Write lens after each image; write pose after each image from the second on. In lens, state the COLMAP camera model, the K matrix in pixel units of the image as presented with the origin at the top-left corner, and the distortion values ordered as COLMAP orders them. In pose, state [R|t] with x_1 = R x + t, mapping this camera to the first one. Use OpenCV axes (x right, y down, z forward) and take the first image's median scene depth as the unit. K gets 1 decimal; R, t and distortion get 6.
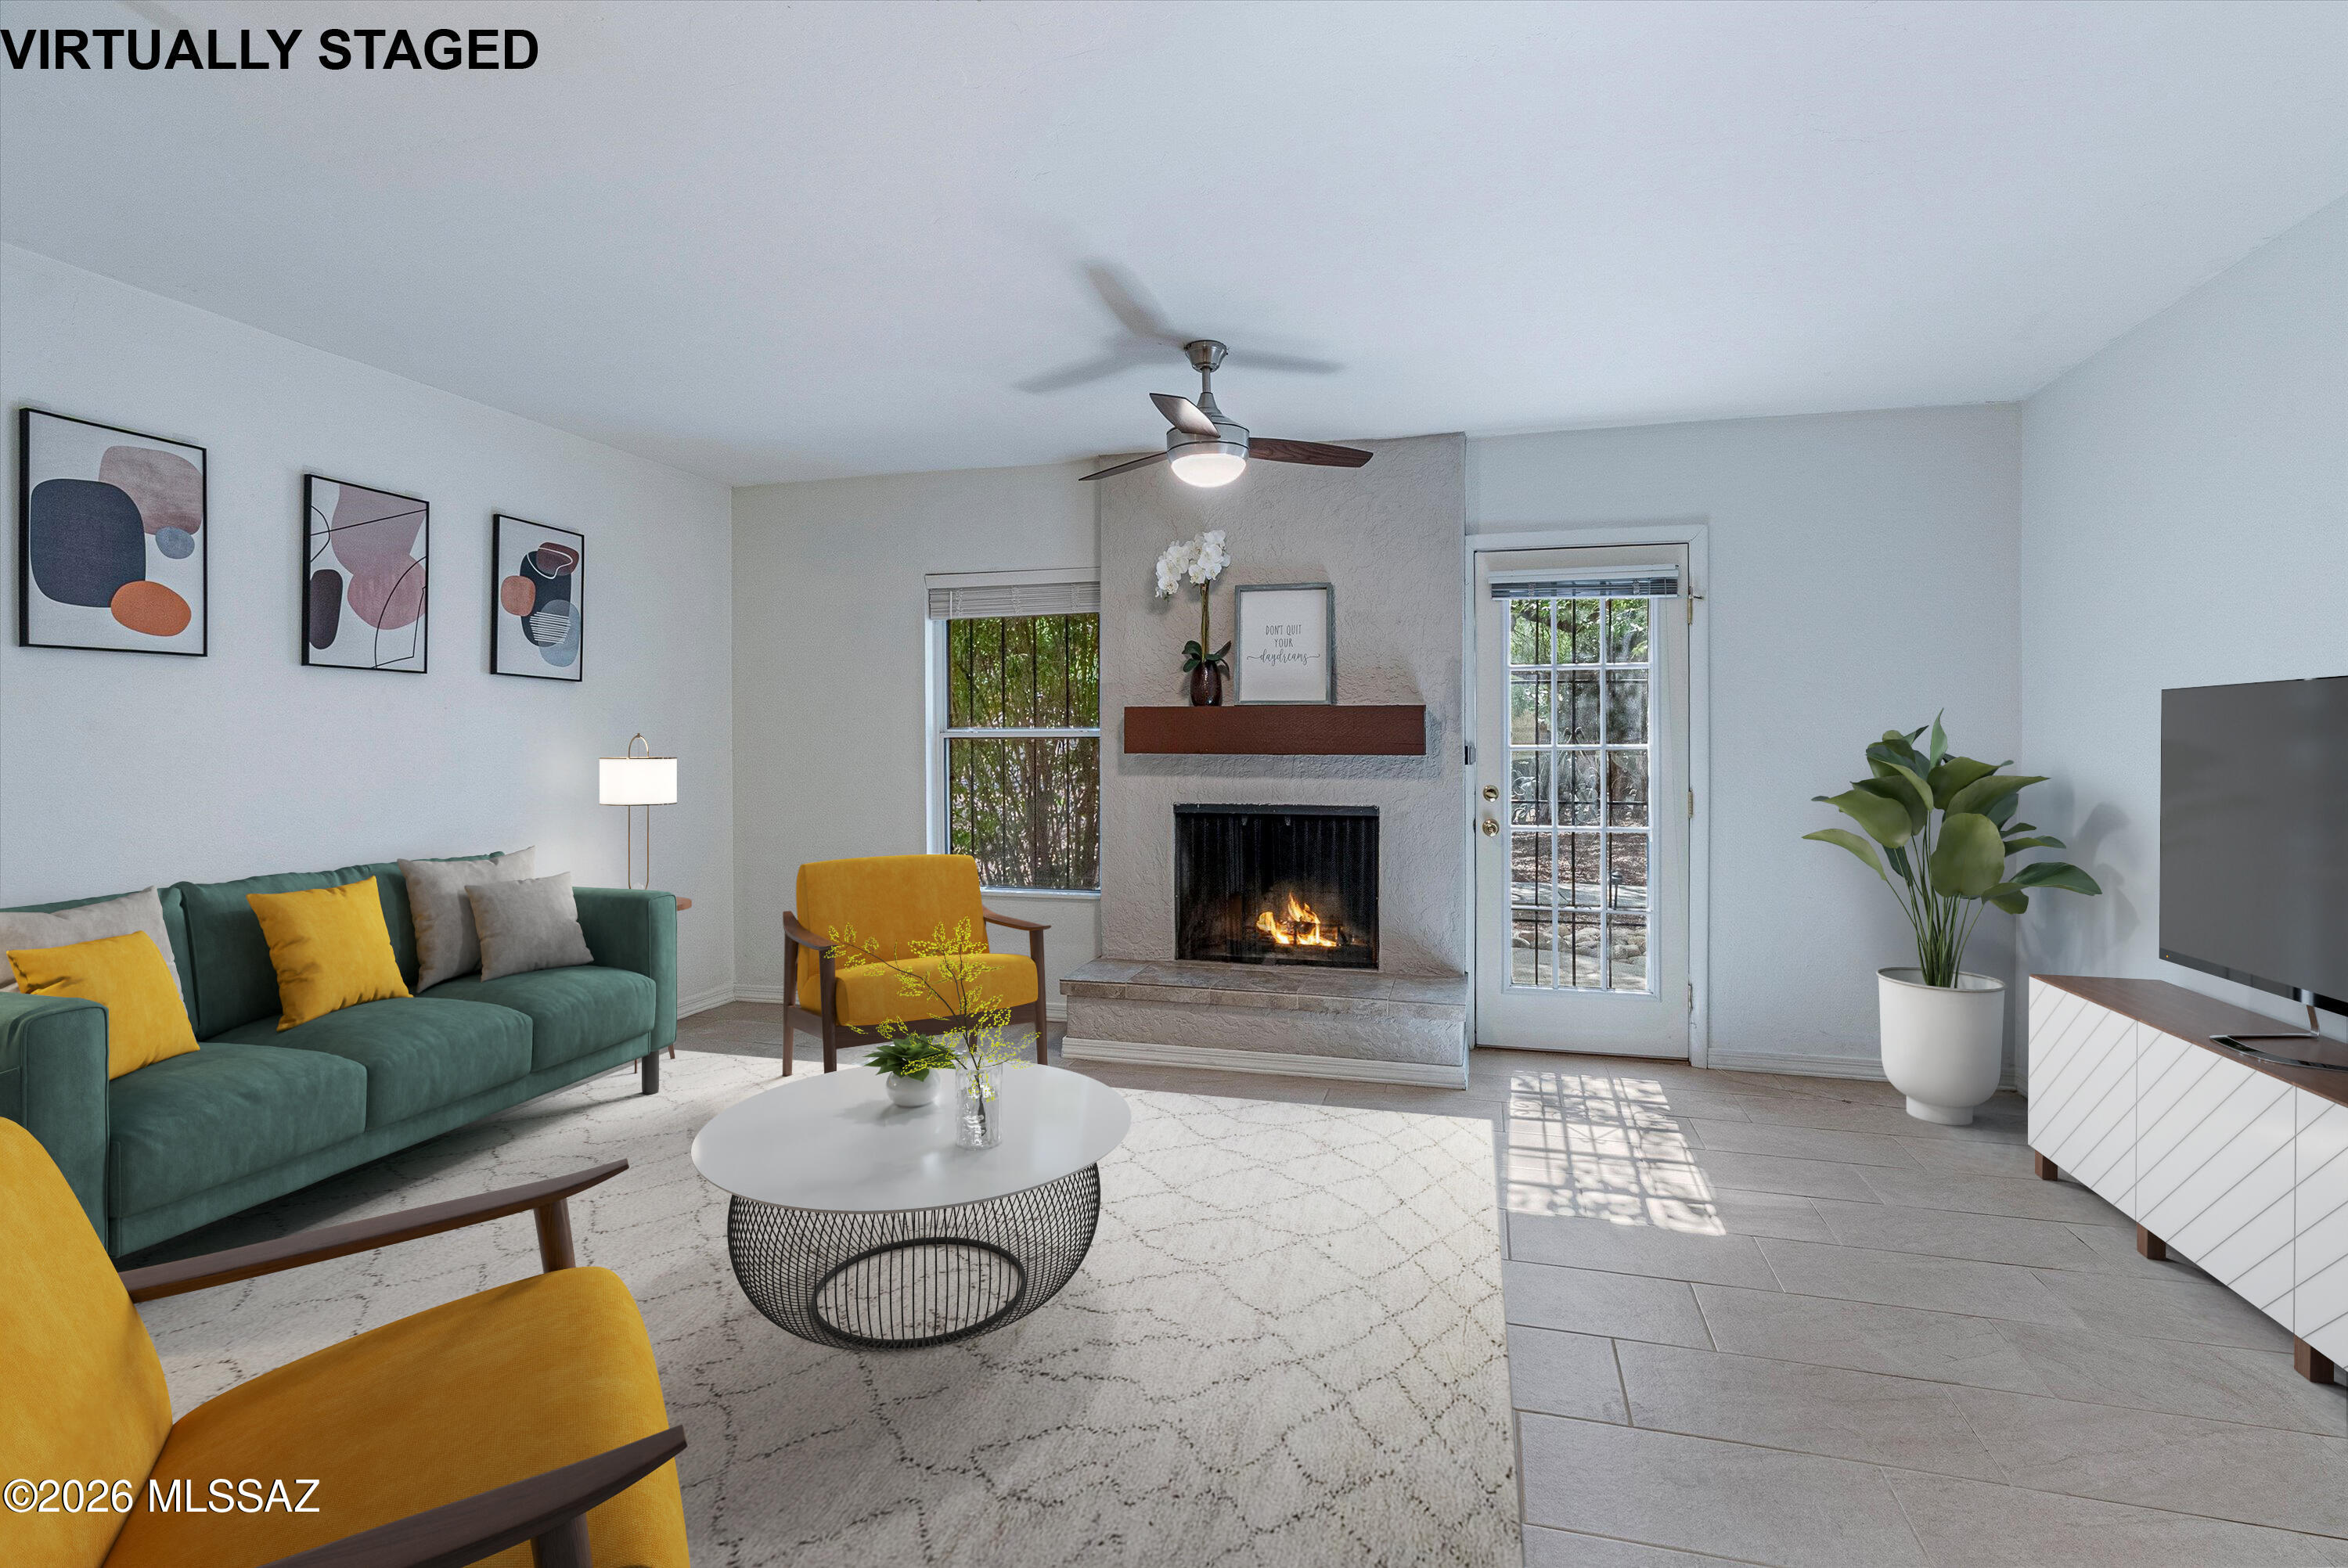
lens RADIAL K [[1066.3, 0, 1179.4], [0, 1066.3, 760.8], [0, 0, 1]] dist [-0.005374, 0.001649]
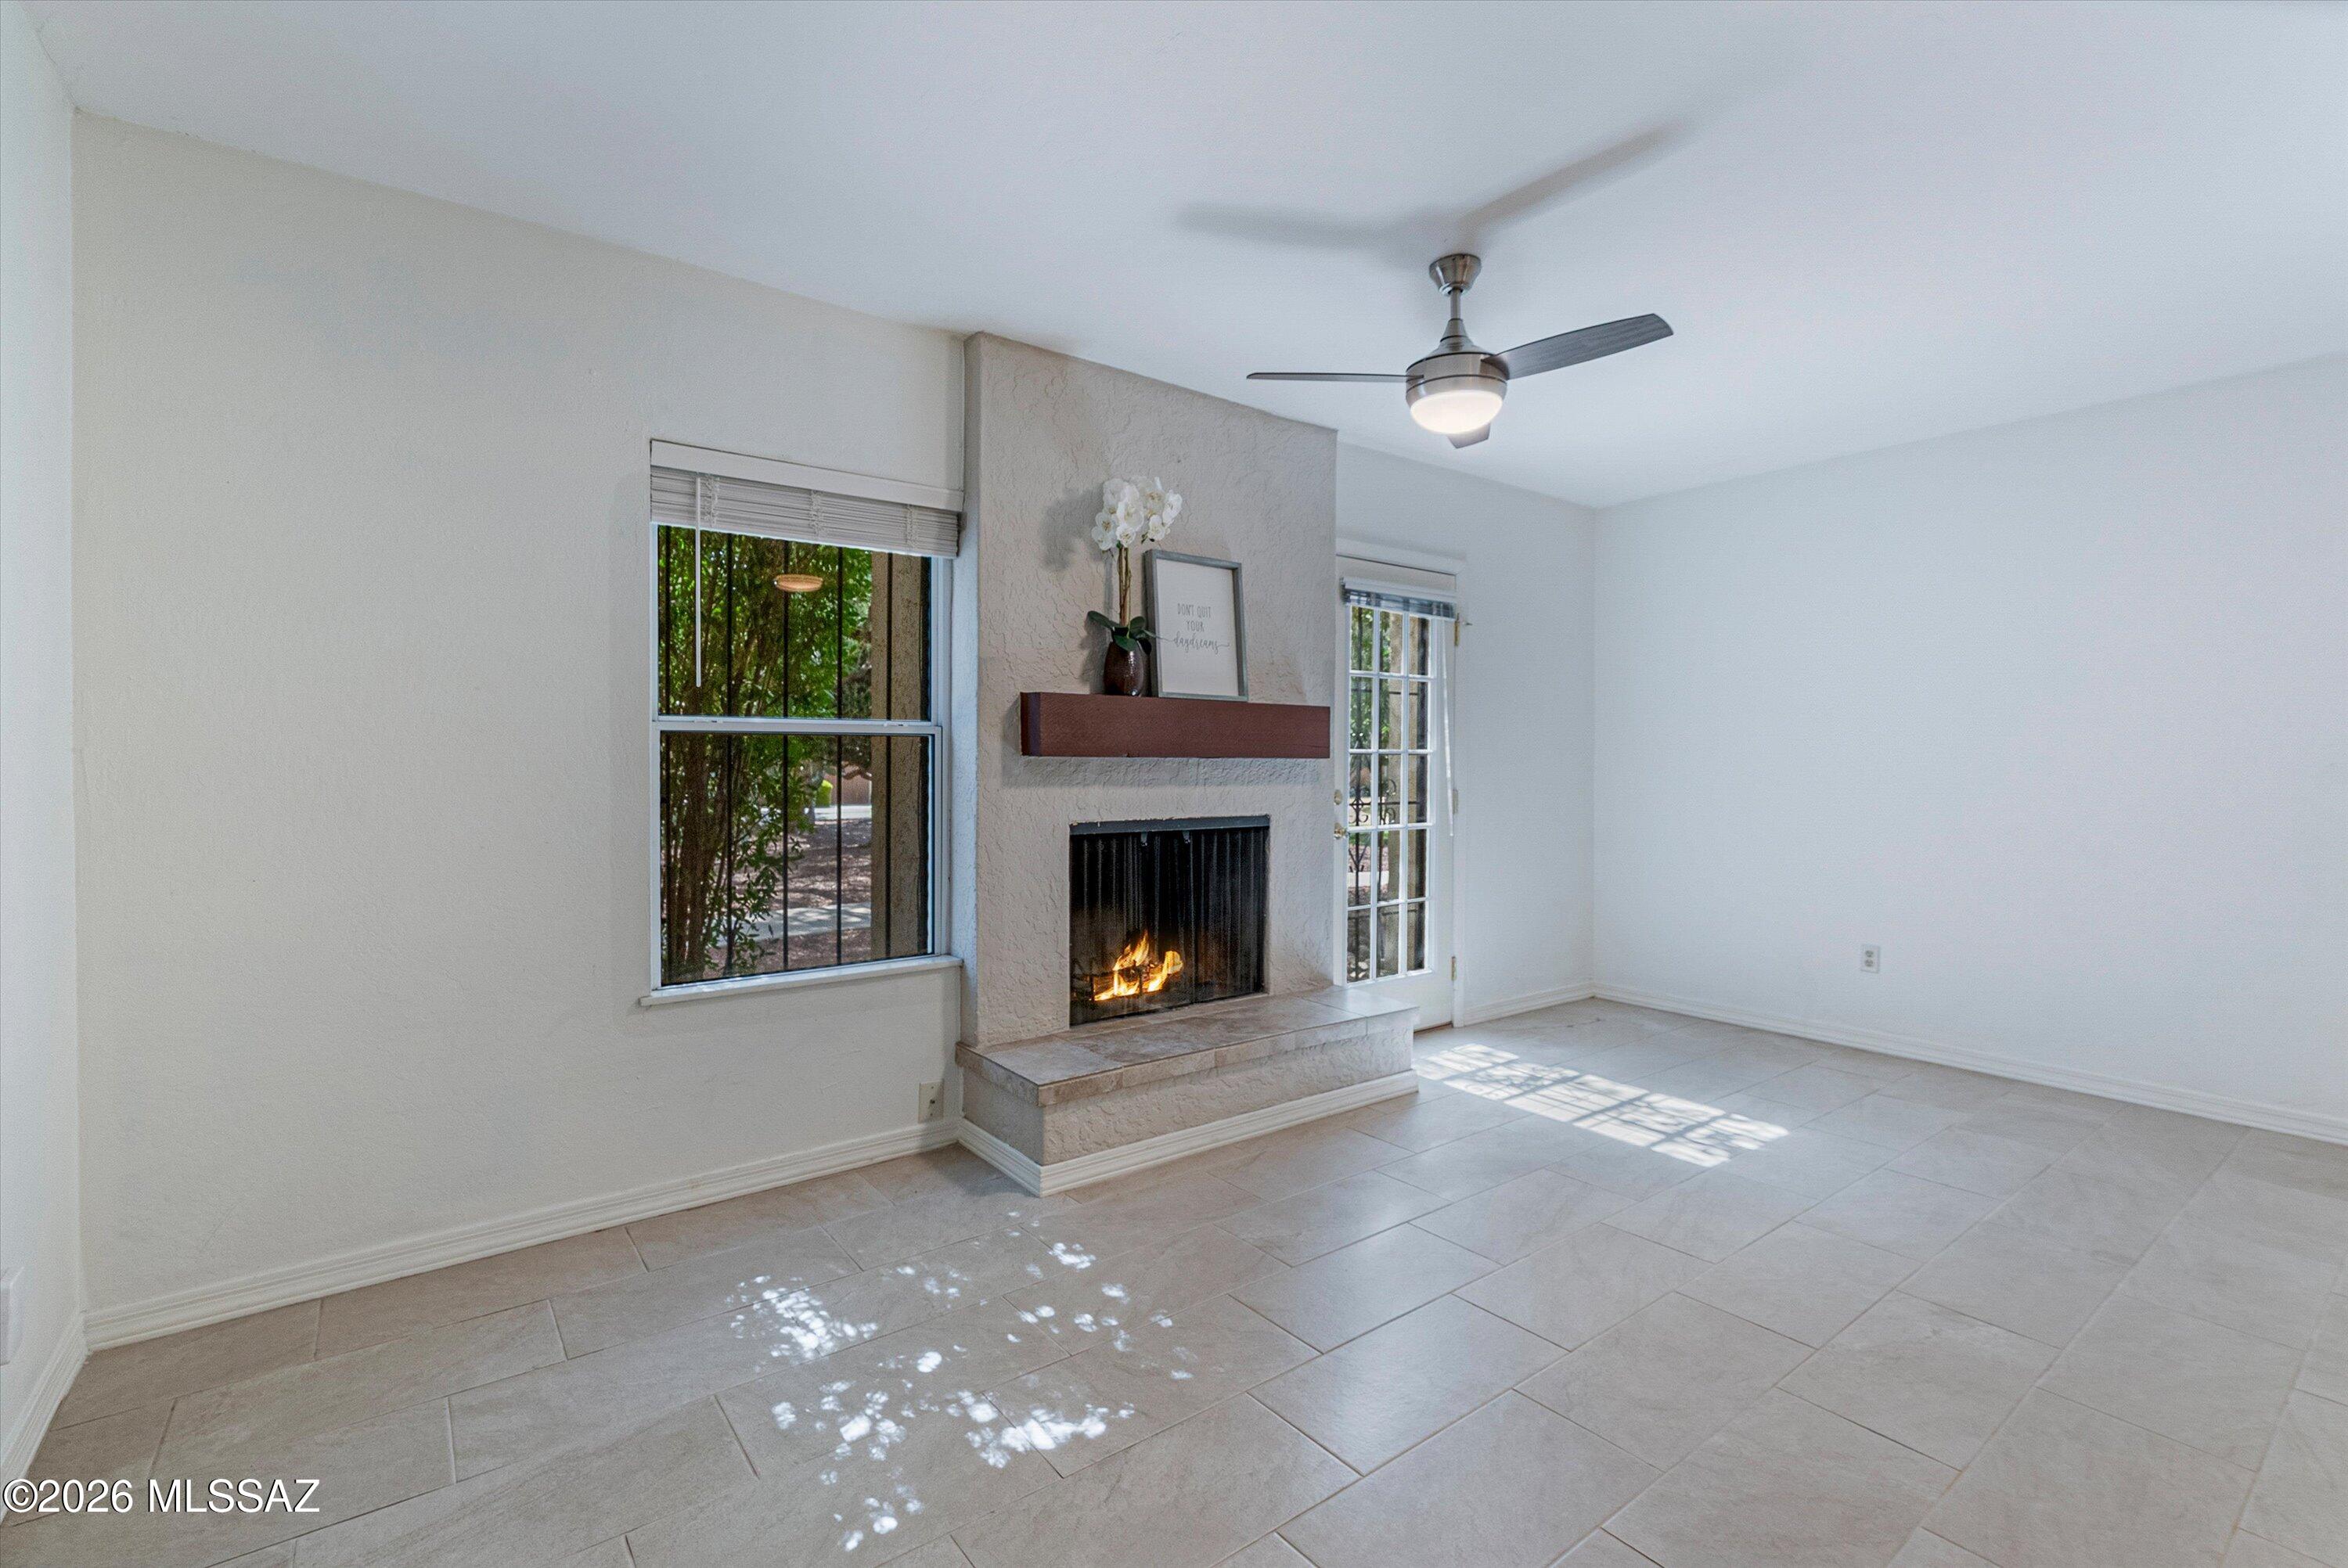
lens RADIAL K [[1066.3, 0, 1172.1], [0, 1066.3, 780.3], [0, 0, 1]] dist [-0.005374, 0.001649]
pose [[0.613373, -0.013301, 0.789681, -0.587303], [0.013956, 0.999885, 0.006001, 0.006420], [-0.789670, 0.007340, 0.613488, 0.502938]]
